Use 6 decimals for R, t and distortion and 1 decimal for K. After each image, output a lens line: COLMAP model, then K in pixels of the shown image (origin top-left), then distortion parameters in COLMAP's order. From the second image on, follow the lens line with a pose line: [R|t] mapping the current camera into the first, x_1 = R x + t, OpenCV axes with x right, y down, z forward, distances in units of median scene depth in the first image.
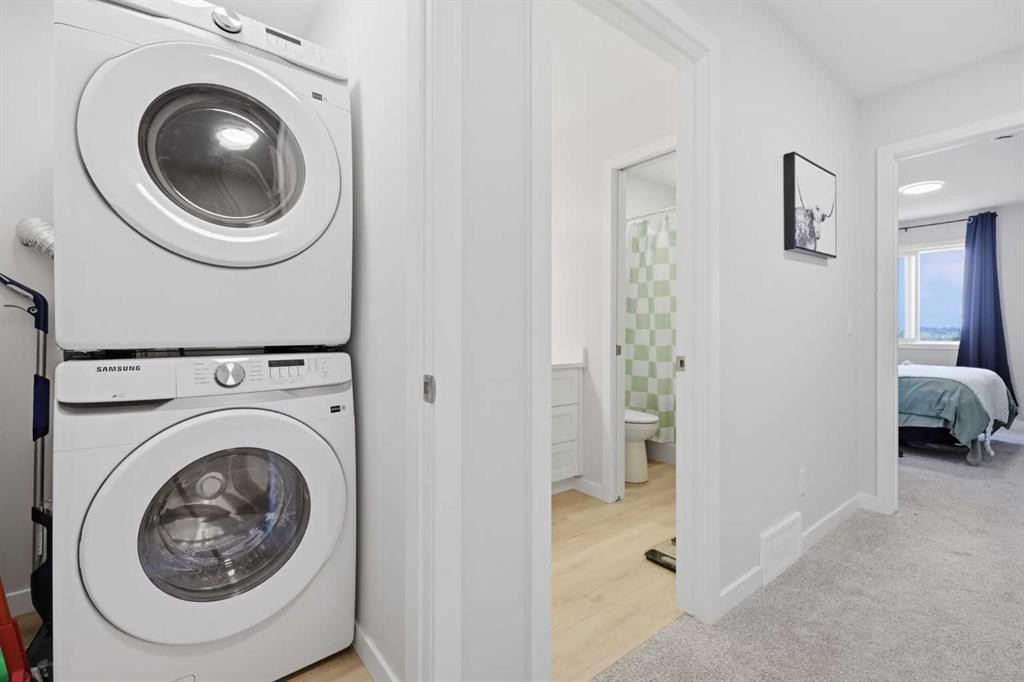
lens RADIAL K [[441.7, 0, 509.7], [0, 441.7, 334.4], [0, 0, 1]] dist [0.000881, 0.000027]
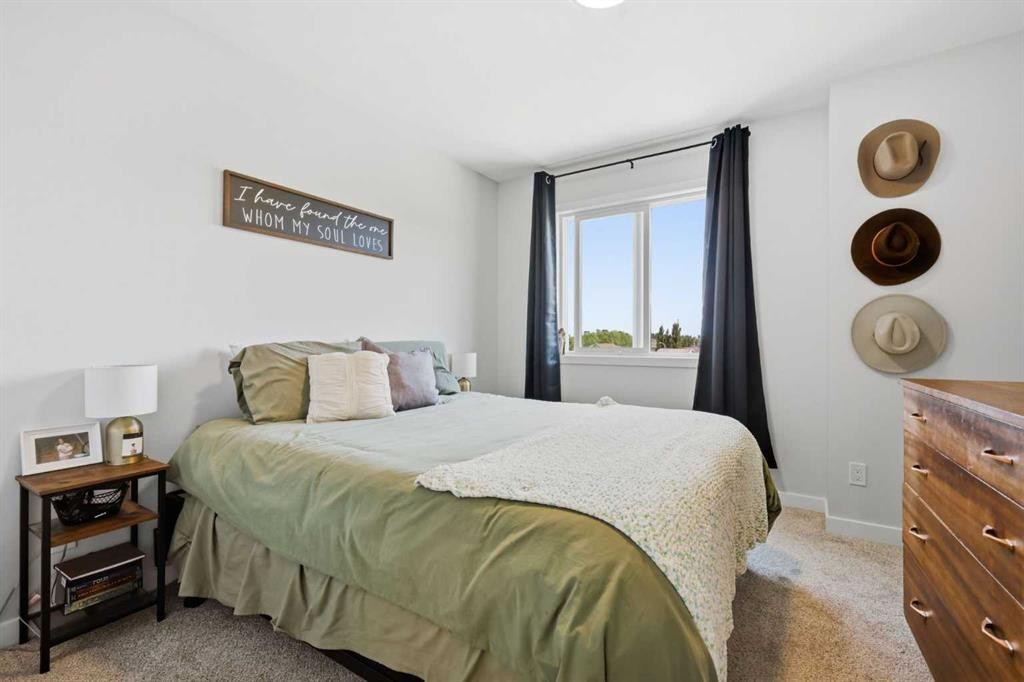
lens RADIAL K [[446.5, 0, 512.3], [0, 446.5, 337.1], [0, 0, 1]] dist [0.003020, 0.000288]
pose [[0.943170, 0.009017, 0.332189, 0.637560], [-0.006840, 0.999947, -0.007722, -0.001603], [-0.332241, 0.005011, 0.943181, 0.571876]]
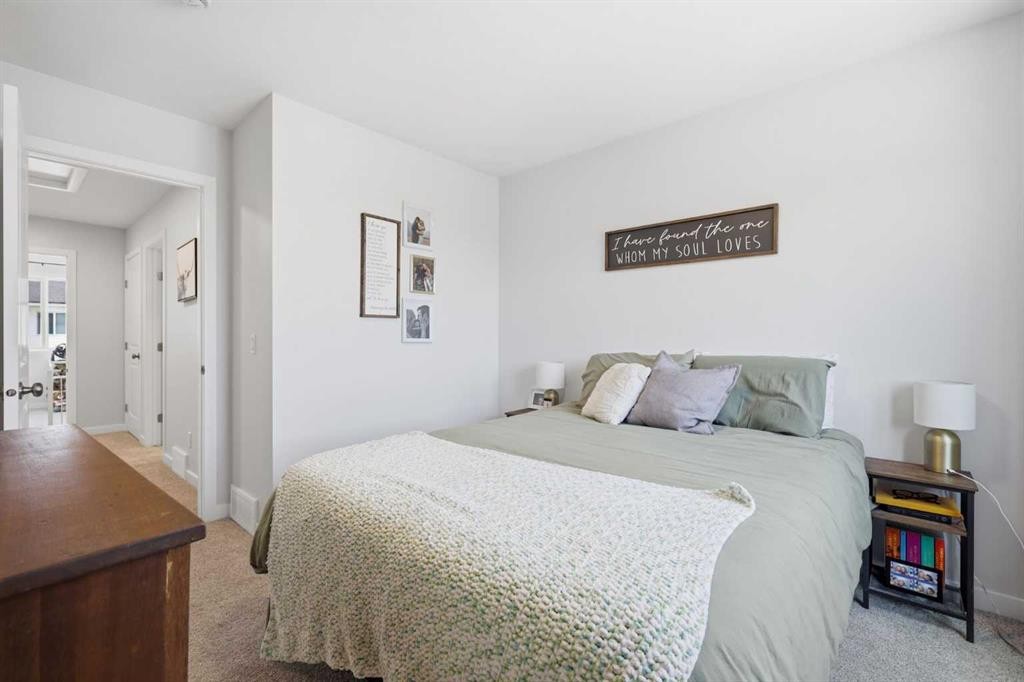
lens RADIAL K [[441.7, 0, 509.7], [0, 441.7, 334.4], [0, 0, 1]] dist [0.000881, 0.000027]
pose [[0.191791, -0.003739, -0.981429, 0.976297], [-0.010327, 0.999930, -0.005828, -0.012609], [0.981381, 0.011253, 0.191739, 0.754398]]
